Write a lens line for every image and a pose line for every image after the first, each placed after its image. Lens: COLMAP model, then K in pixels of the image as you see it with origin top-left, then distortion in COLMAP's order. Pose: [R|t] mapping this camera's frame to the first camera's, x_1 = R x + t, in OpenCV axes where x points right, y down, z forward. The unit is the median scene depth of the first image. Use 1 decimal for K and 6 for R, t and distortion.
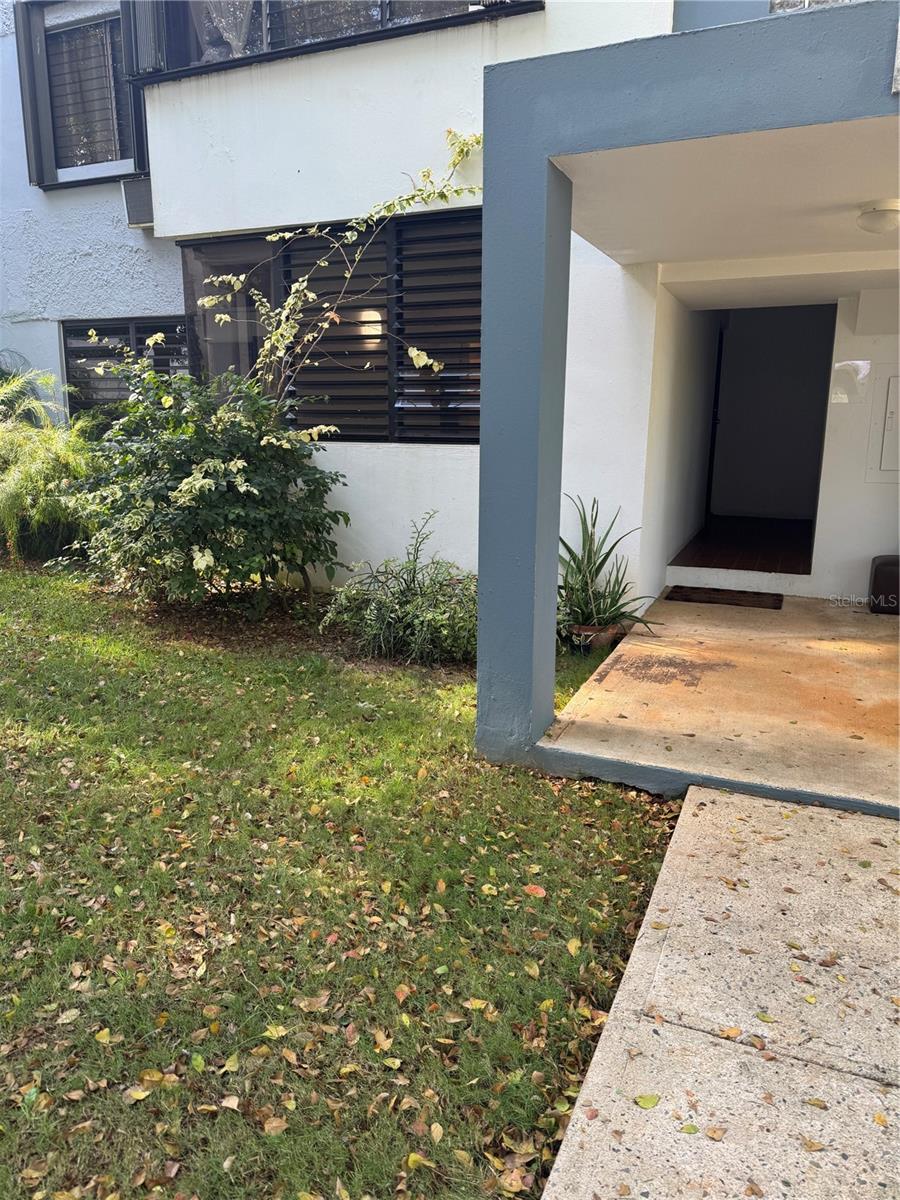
lens RADIAL K [[841.3, 0, 450.0], [0, 841.3, 600.0], [0, 0, 1]] dist [0.126108, -0.226153]
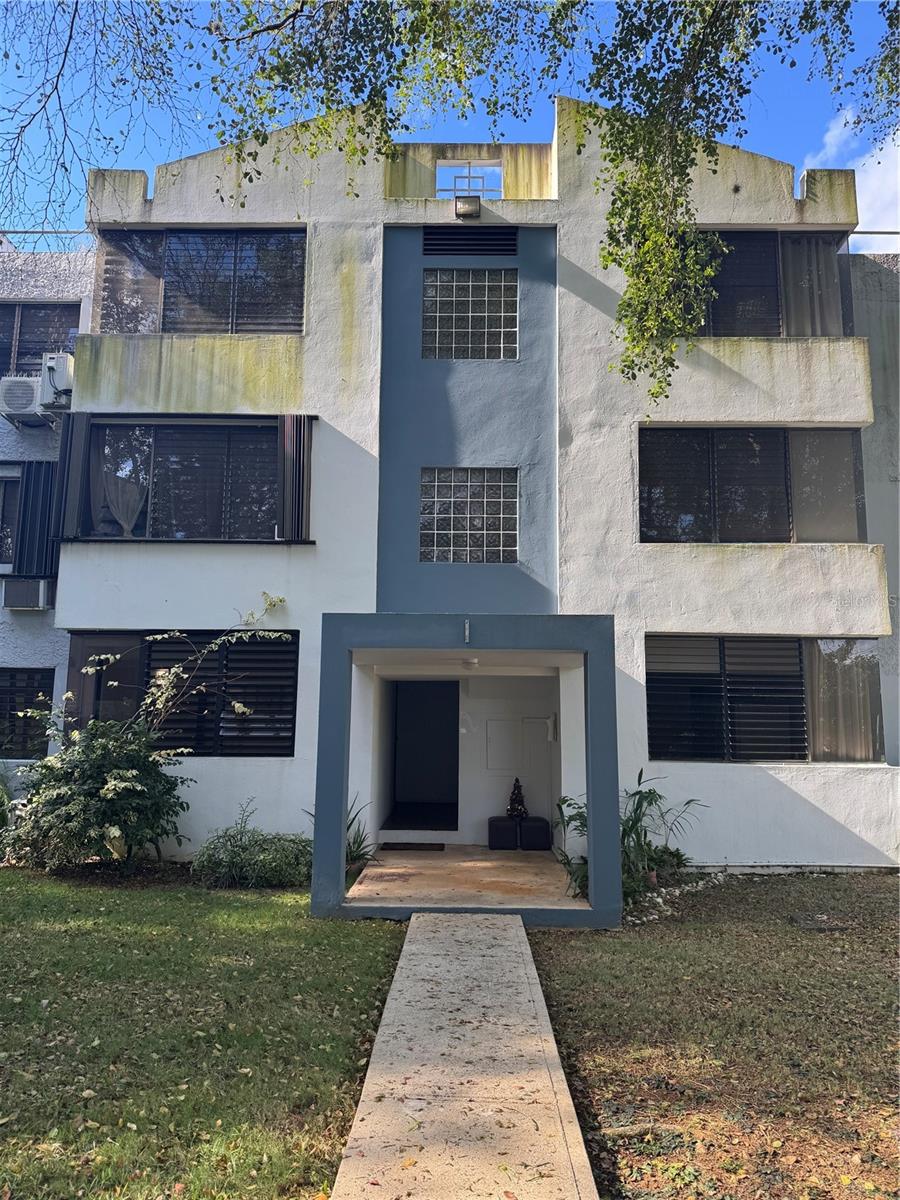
lens RADIAL K [[841.3, 0, 450.0], [0, 841.3, 600.0], [0, 0, 1]] dist [0.126108, -0.226153]
pose [[0.926735, 0.060903, 0.370746, -0.298412], [0.071308, 0.940327, -0.332716, 0.114354], [-0.368886, 0.334777, 0.867091, -0.737994]]
